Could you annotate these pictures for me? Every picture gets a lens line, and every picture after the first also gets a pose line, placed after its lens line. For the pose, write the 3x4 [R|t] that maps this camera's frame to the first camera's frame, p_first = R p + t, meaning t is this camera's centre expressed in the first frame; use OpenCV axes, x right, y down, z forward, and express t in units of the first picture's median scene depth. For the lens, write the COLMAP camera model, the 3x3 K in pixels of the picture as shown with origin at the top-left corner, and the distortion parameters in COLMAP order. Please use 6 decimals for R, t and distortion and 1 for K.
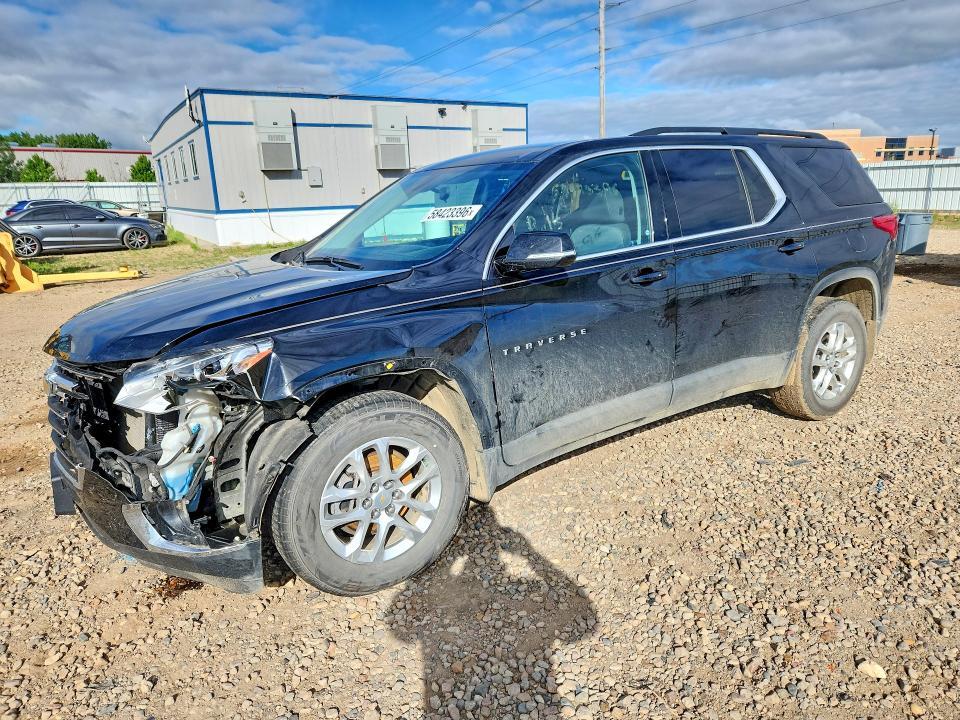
lens RADIAL K [[750.2, 0, 480.0], [0, 750.2, 360.0], [0, 0, 1]] dist [0.038314, -0.000969]
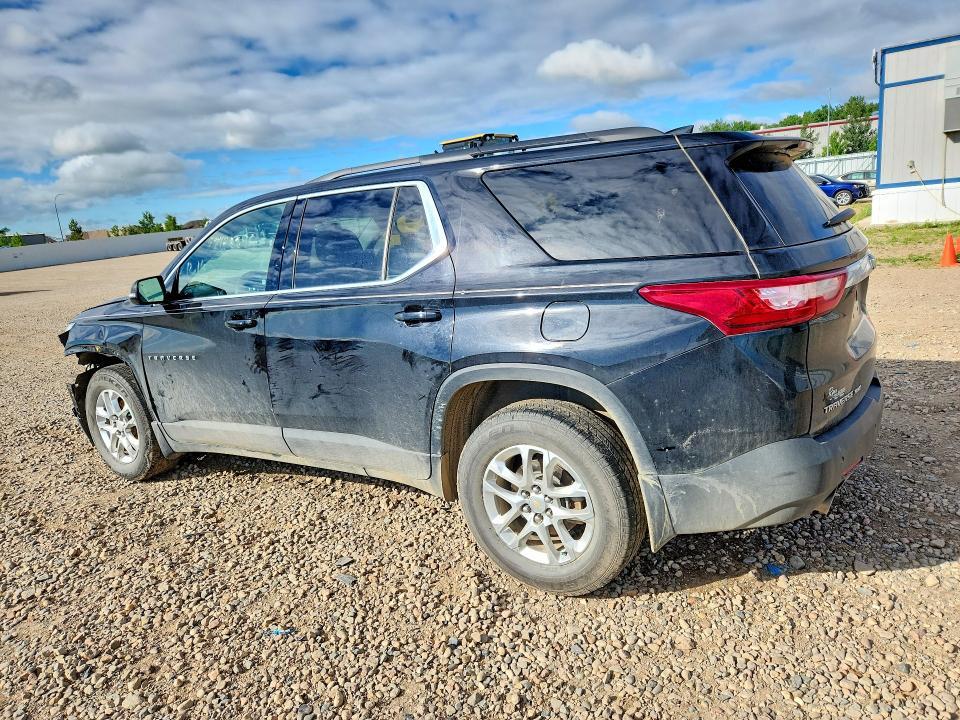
lens RADIAL K [[742.3, 0, 480.0], [0, 742.3, 360.0], [0, 0, 1]] dist [-0.000145, -0.001478]
pose [[0.264357, 0.199681, -0.943527, 1.147891], [-0.124839, 0.977185, 0.171827, -0.245421], [0.956311, 0.072365, 0.283253, 0.881337]]
